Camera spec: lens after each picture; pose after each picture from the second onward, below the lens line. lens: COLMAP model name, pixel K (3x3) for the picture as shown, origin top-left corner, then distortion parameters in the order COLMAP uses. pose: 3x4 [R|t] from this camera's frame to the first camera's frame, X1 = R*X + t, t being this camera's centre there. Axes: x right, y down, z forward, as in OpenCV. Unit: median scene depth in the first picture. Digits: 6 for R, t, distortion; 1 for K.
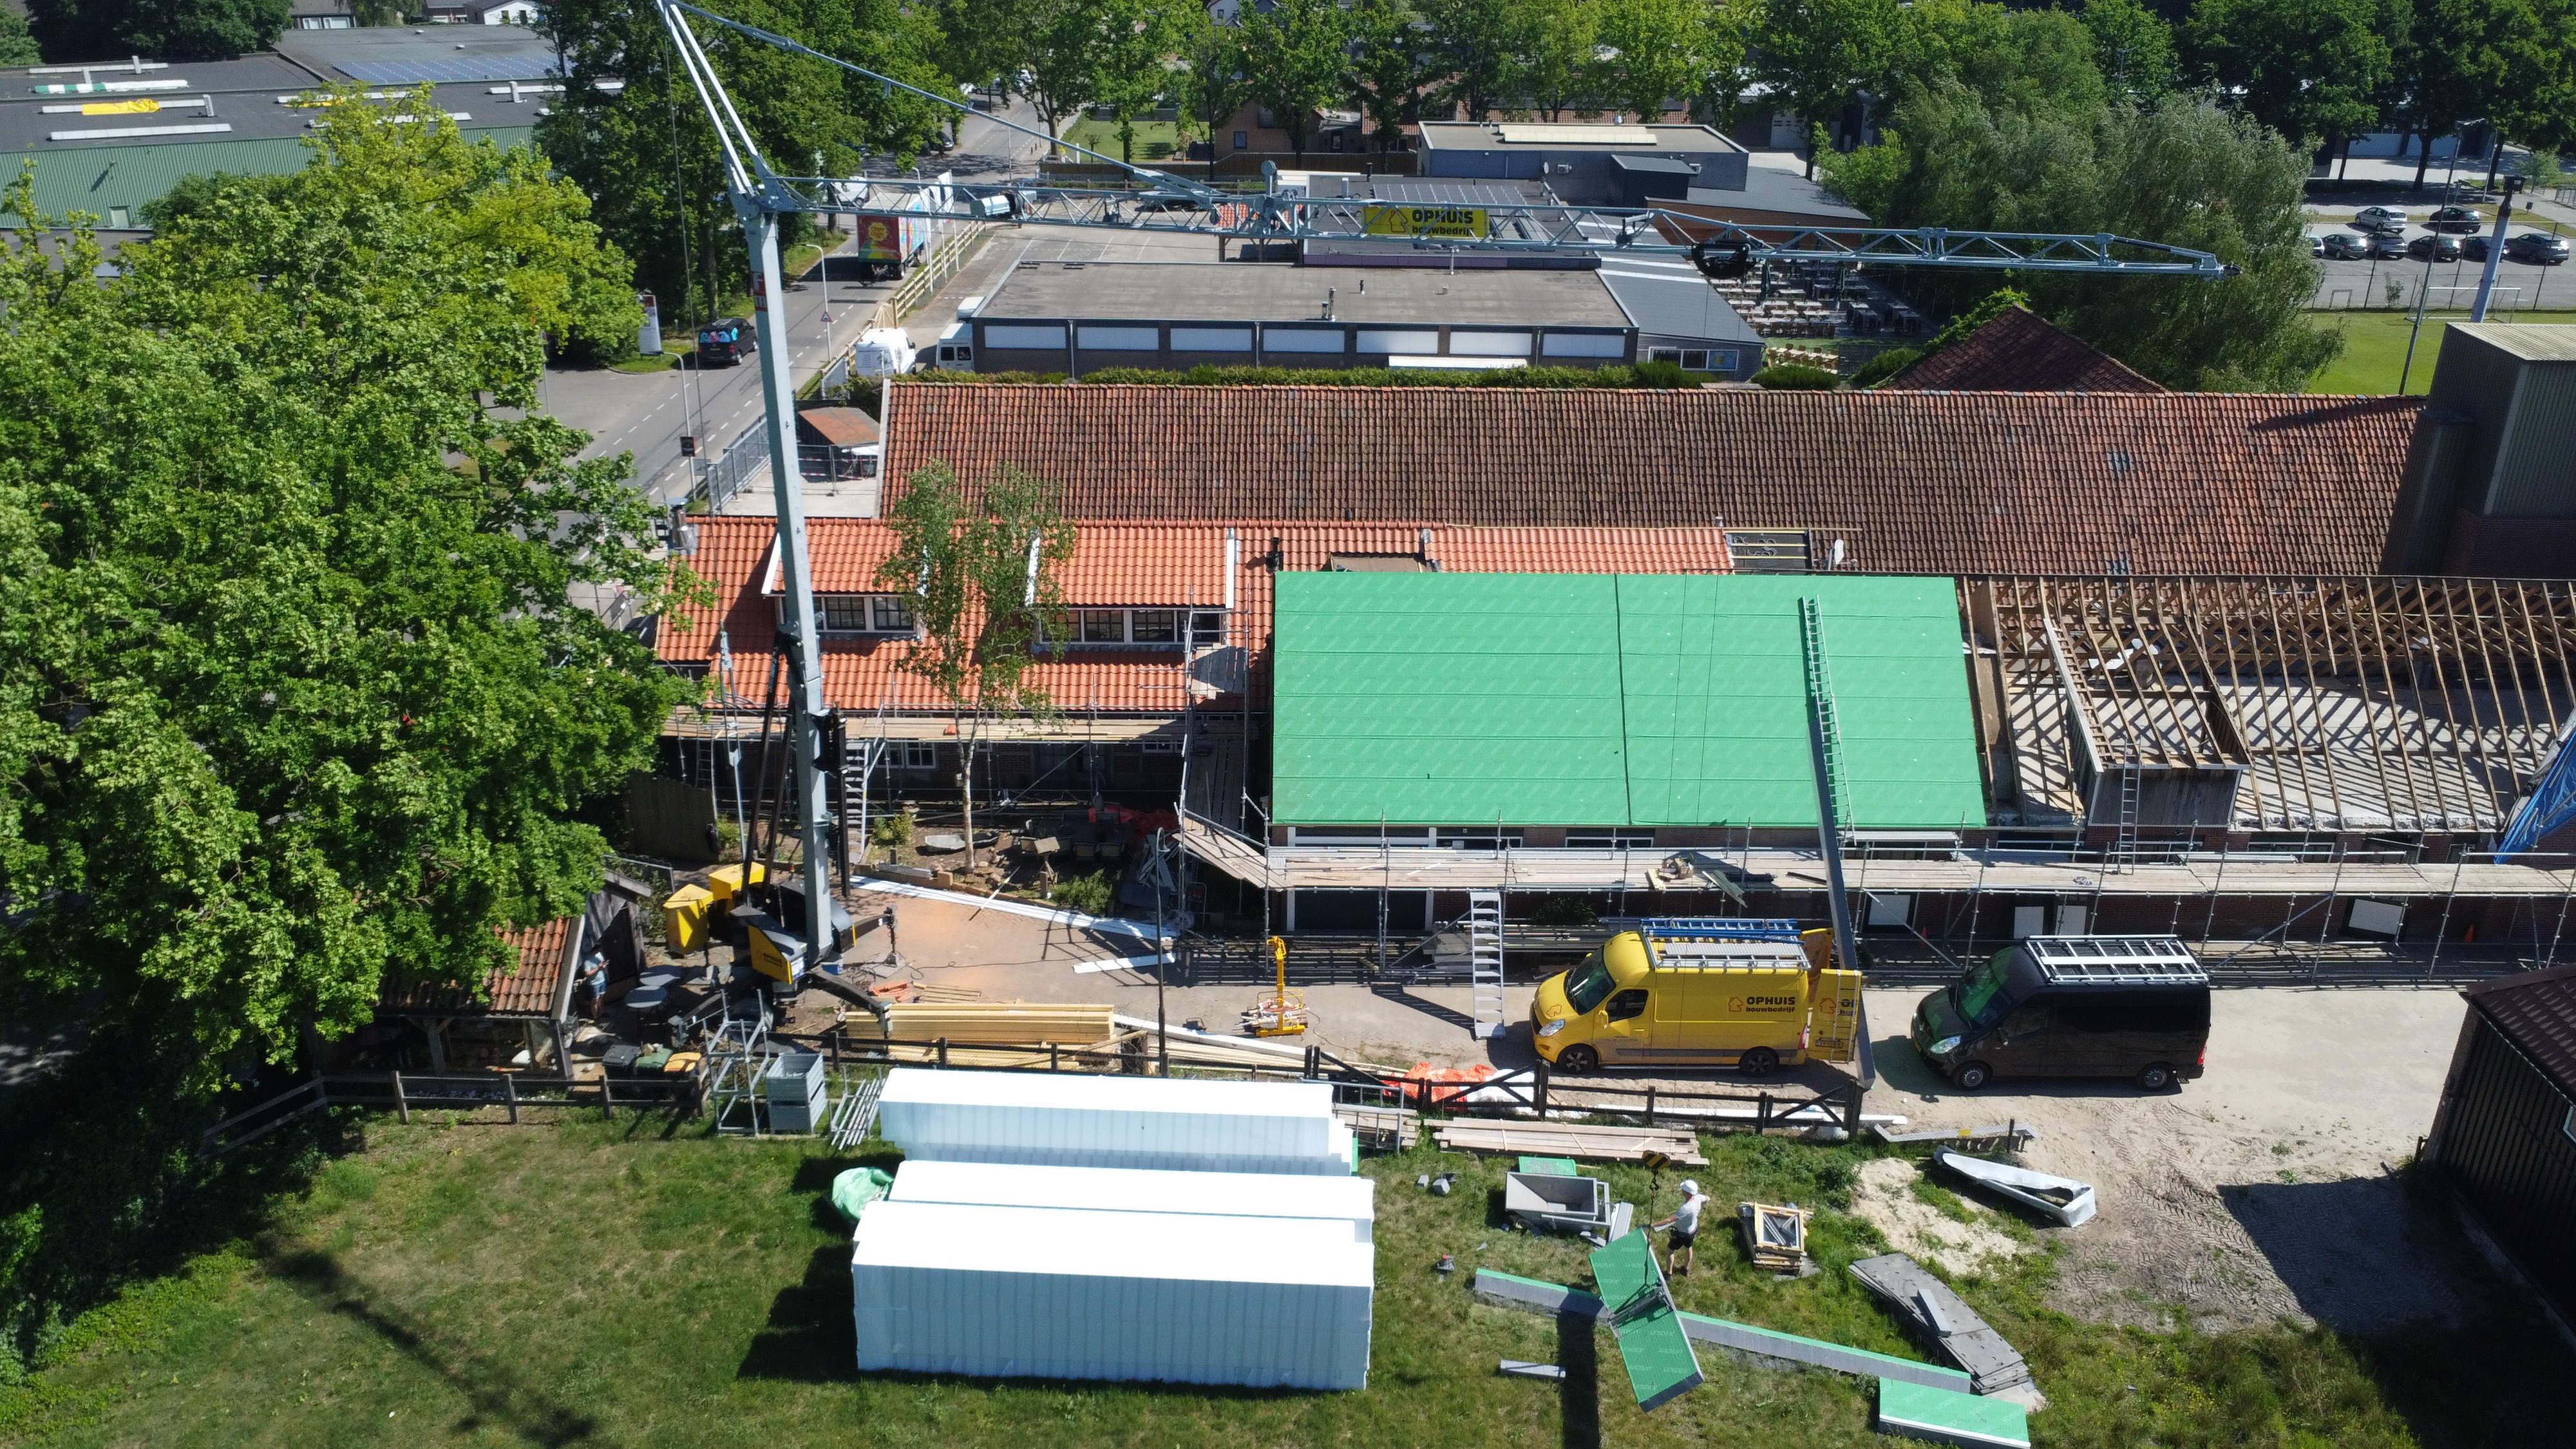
lens RADIAL K [[1927.0, 0, 1290.5], [0, 1927.0, 715.0], [0, 0, 1]] dist [0.004092, -0.004269]
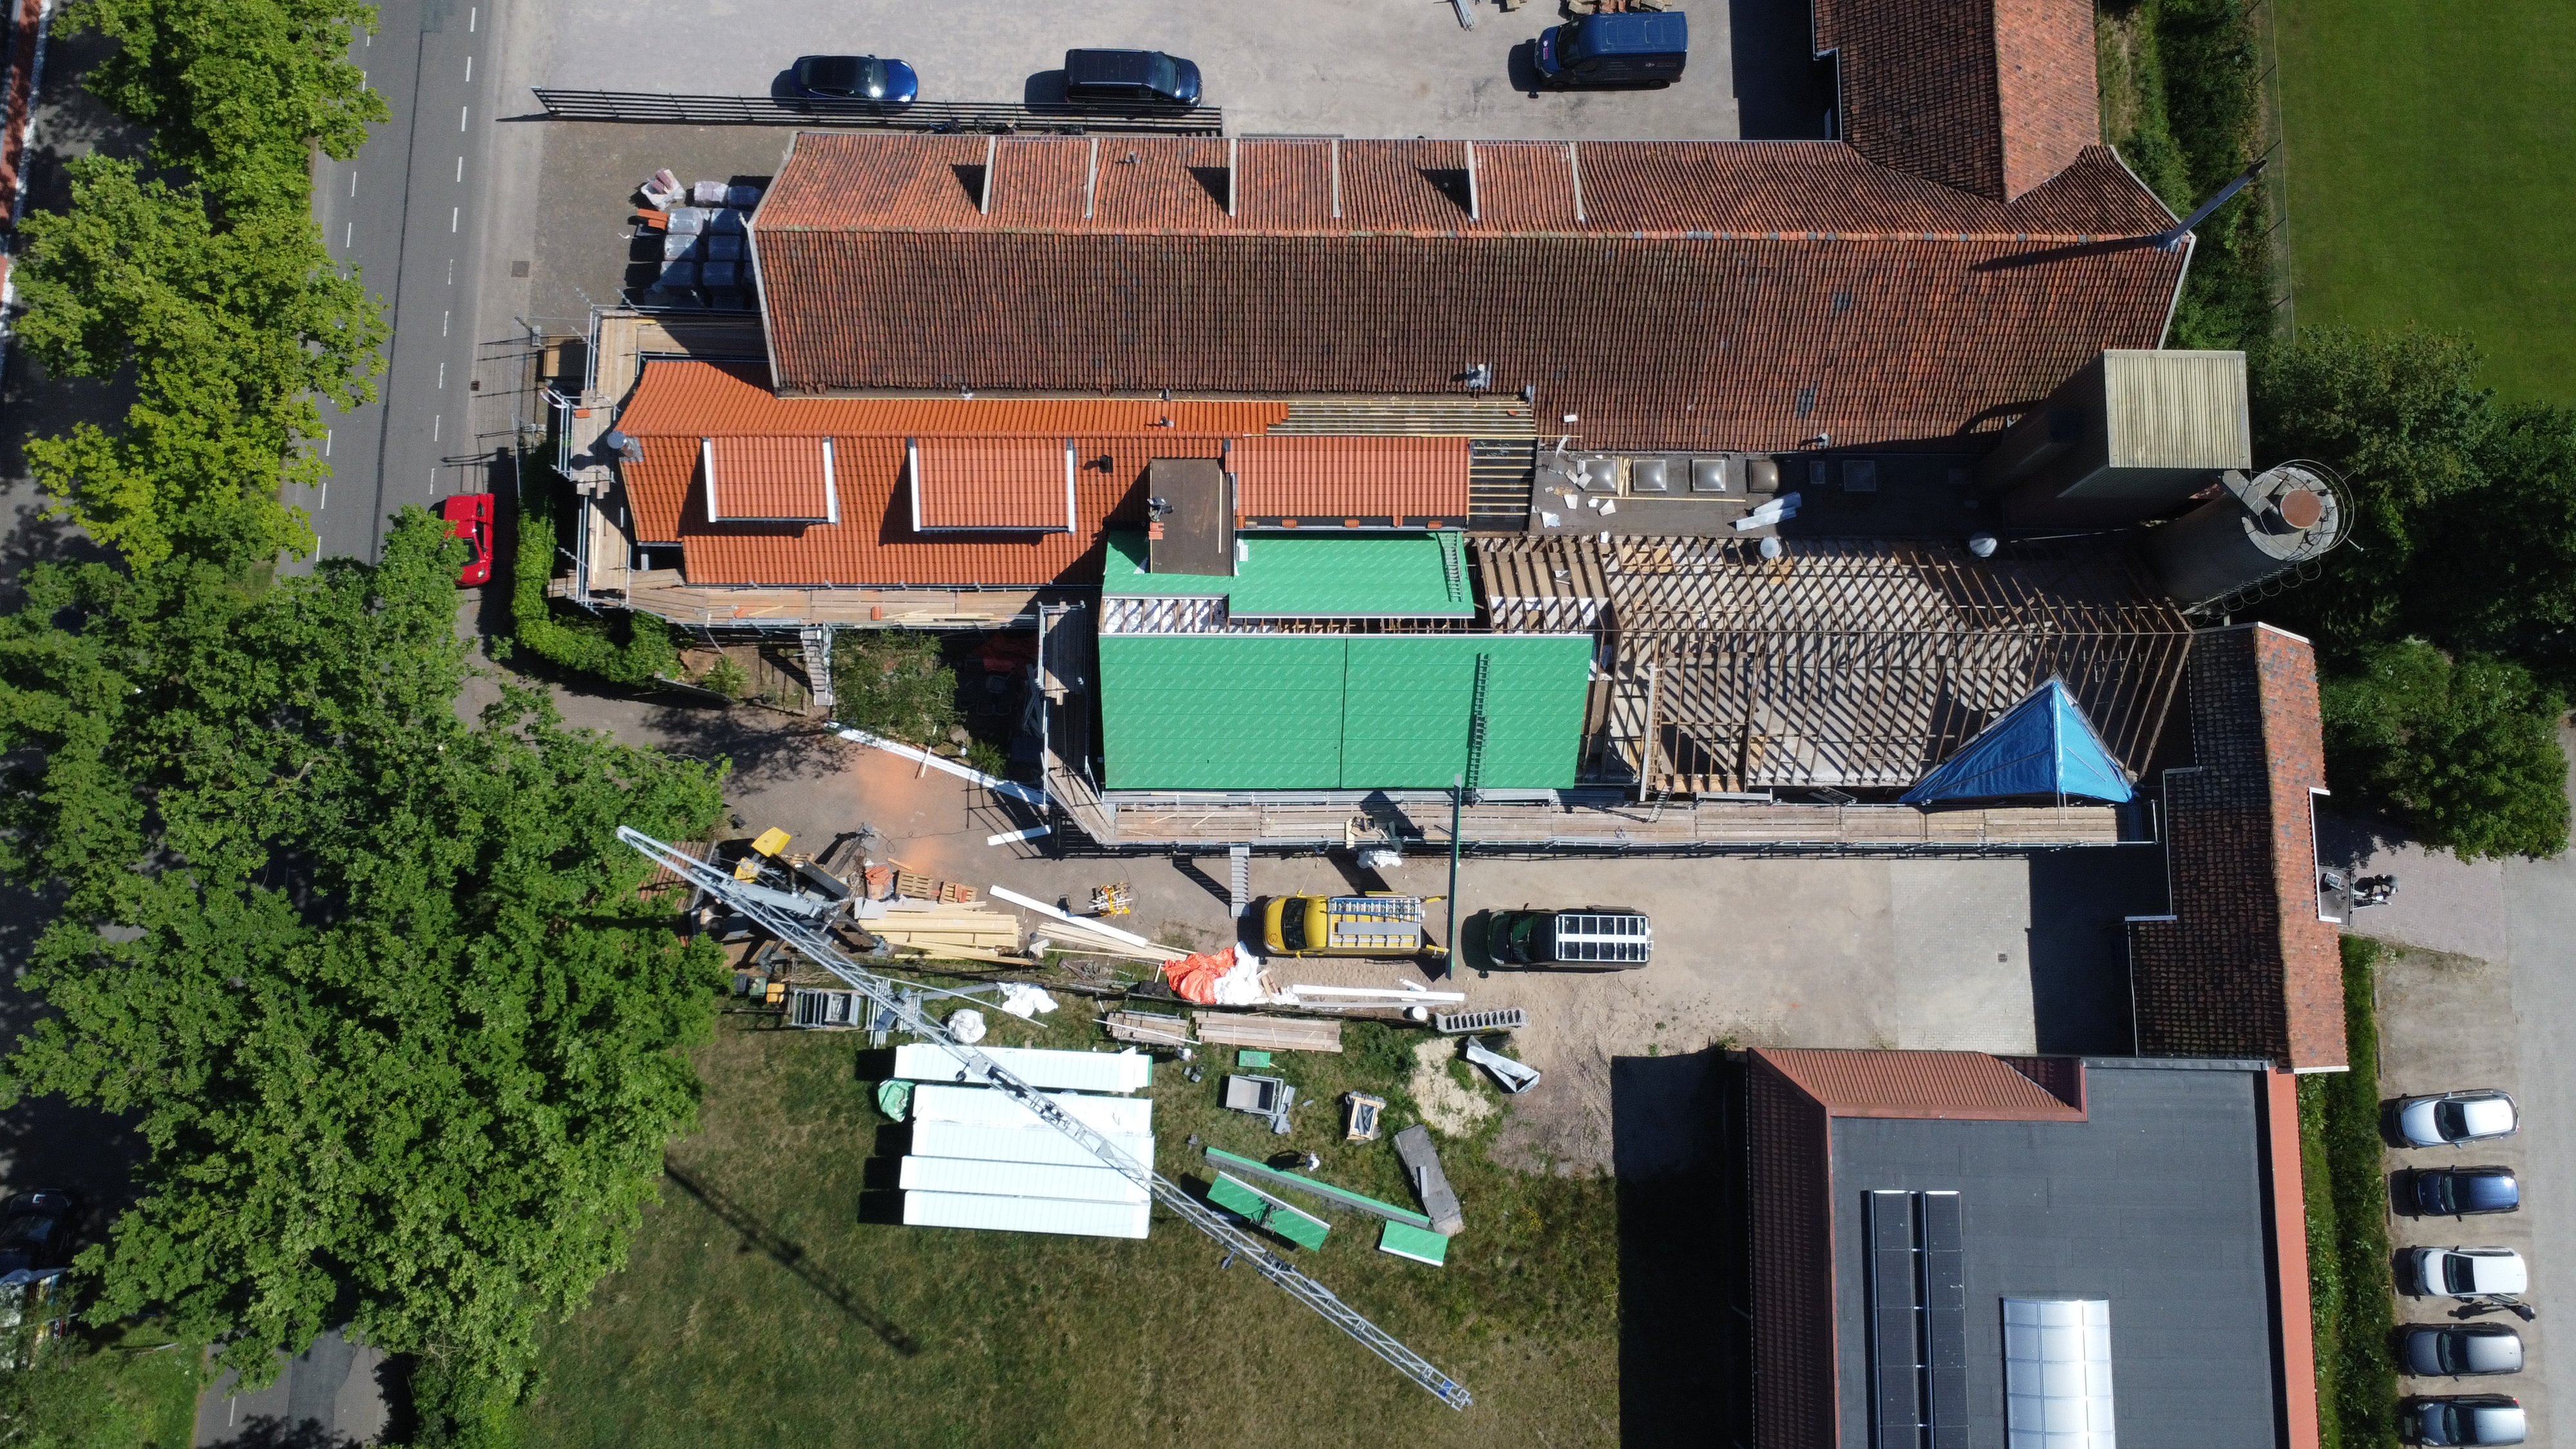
lens RADIAL K [[1927.0, 0, 1286.1], [0, 1927.0, 711.9], [0, 0, 1]] dist [0.004092, -0.004269]
pose [[0.999944, 0.009788, 0.004105, 0.126405], [-0.008689, 0.532868, 0.846154, -1.265487], [0.006095, -0.846142, 0.532923, 0.234825]]
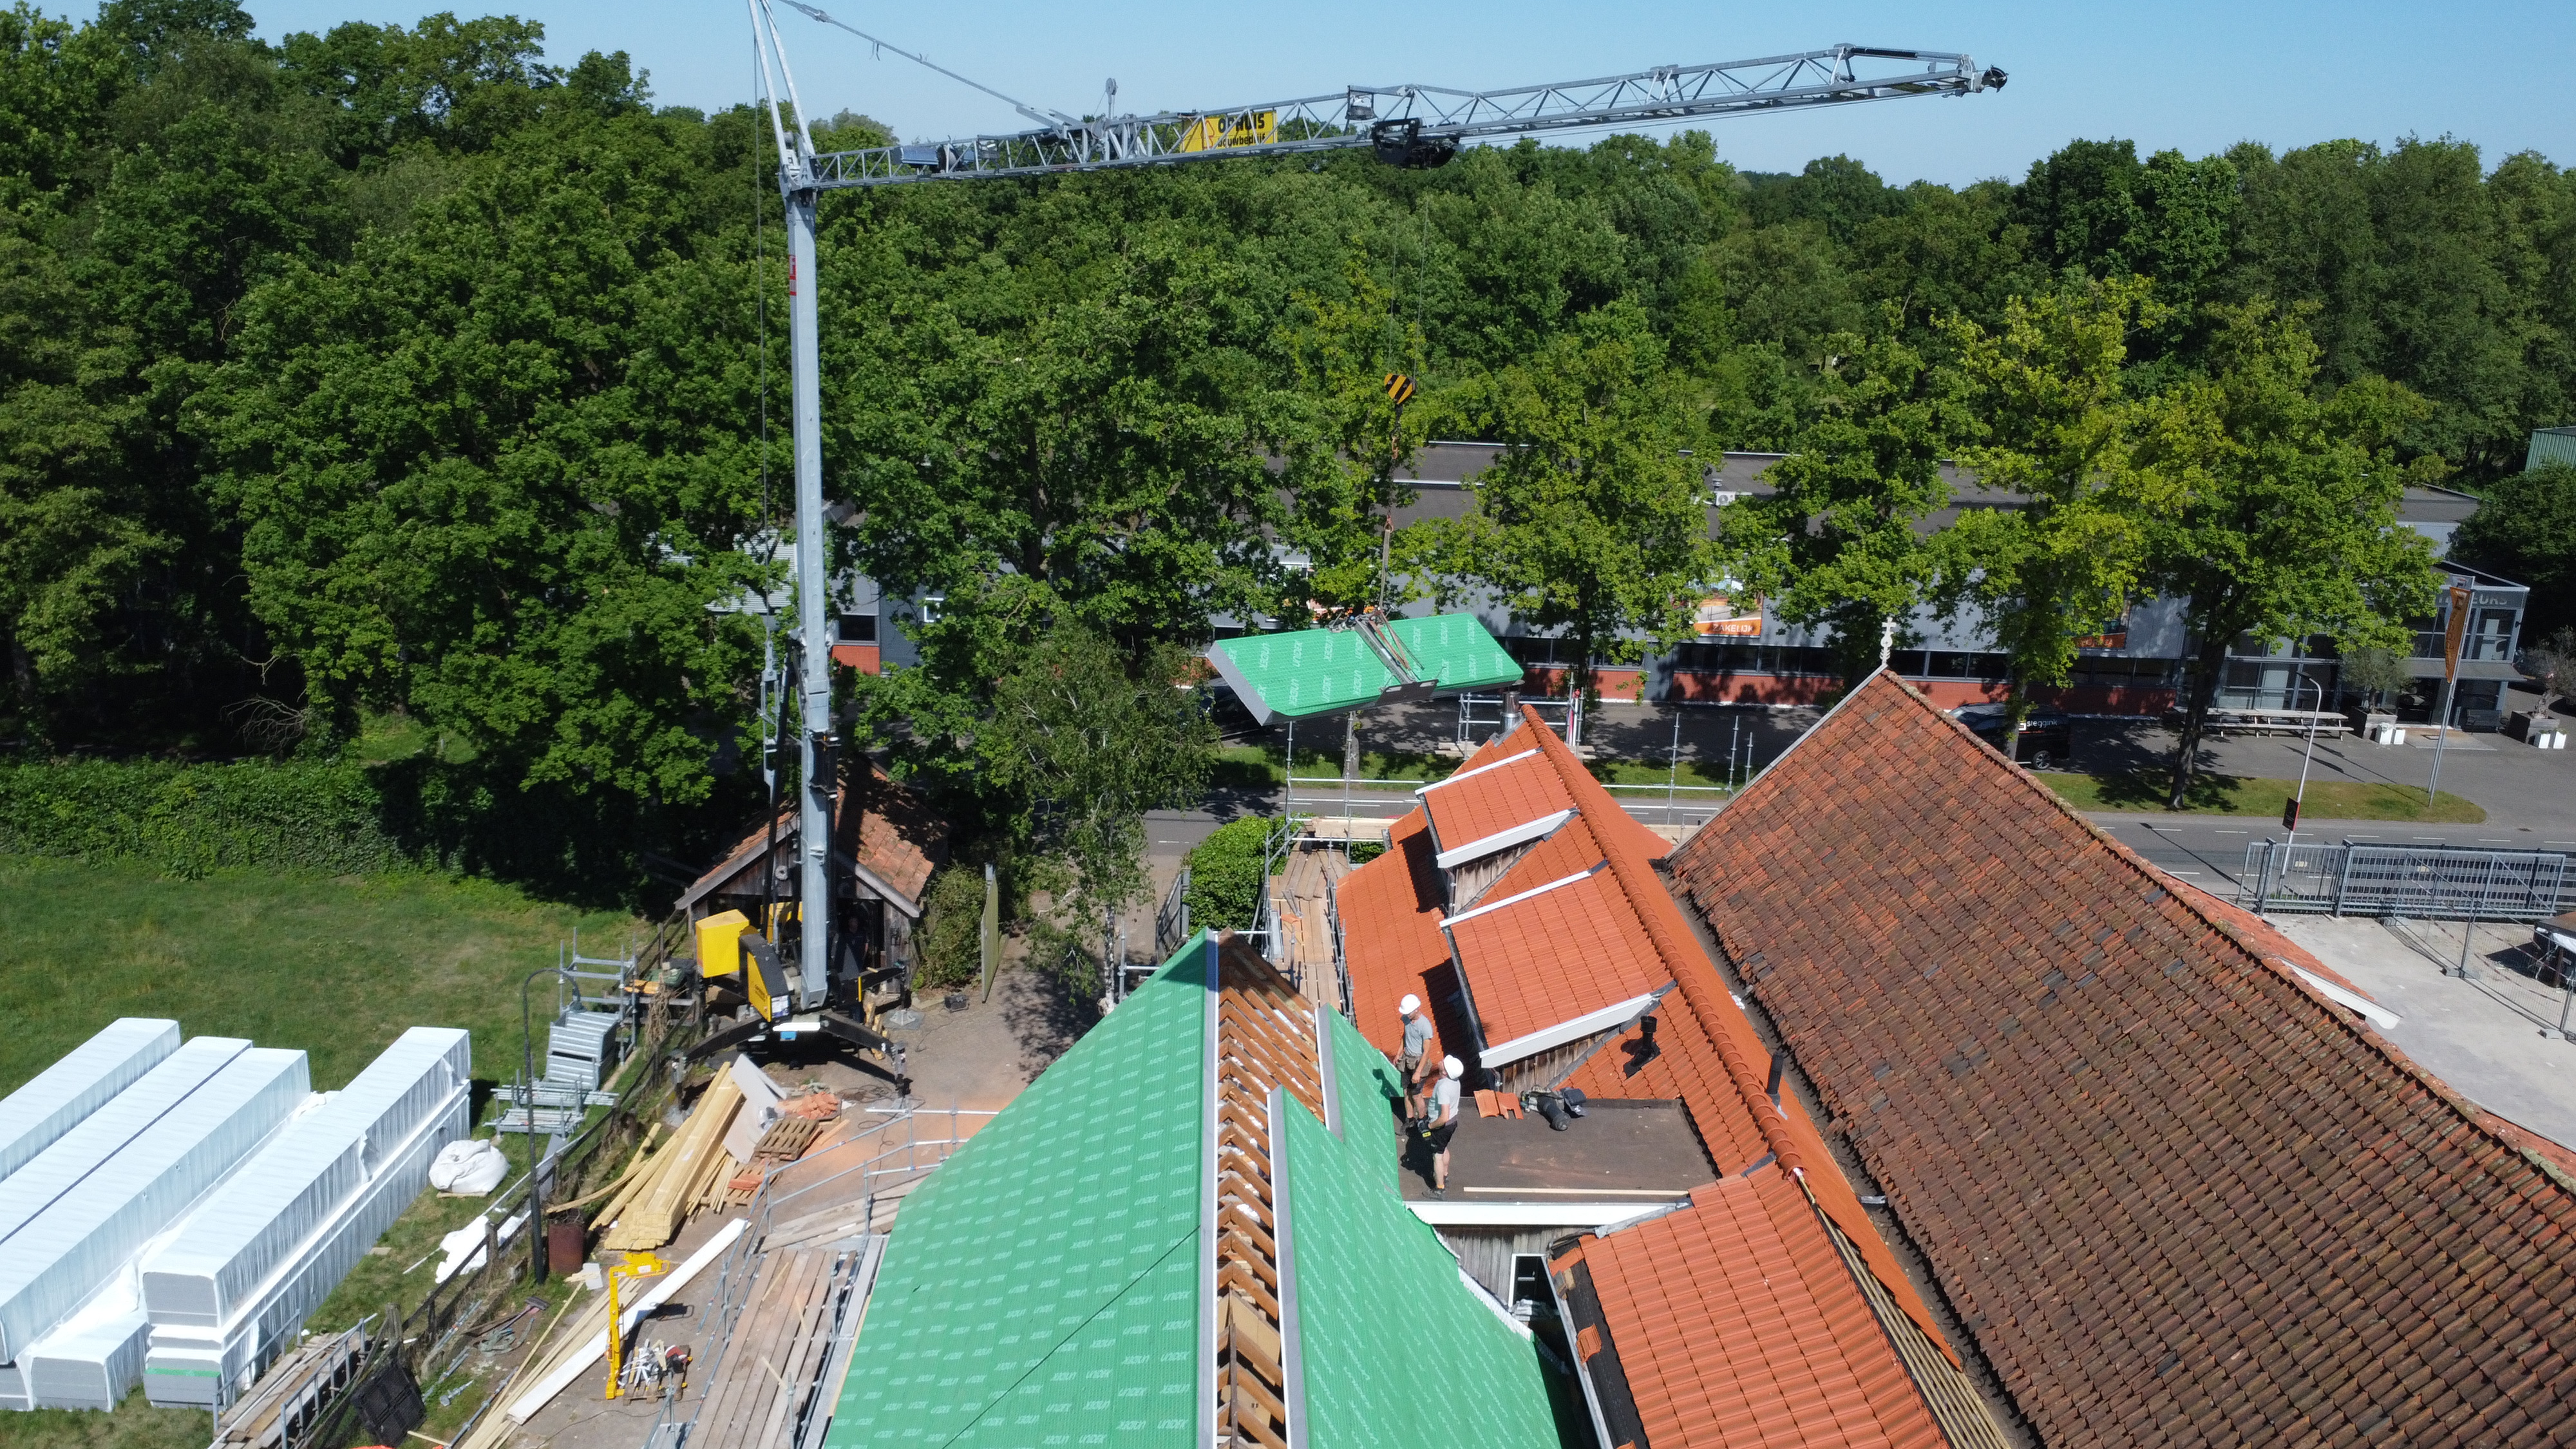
lens RADIAL K [[1927.0, 0, 1298.1], [0, 1927.0, 714.8], [0, 0, 1]] dist [0.004092, -0.004269]
pose [[0.029483, 0.257895, -0.965723, 0.575142], [-0.431139, 0.874931, 0.220487, -0.287106], [0.901804, 0.409860, 0.136984, 0.960503]]
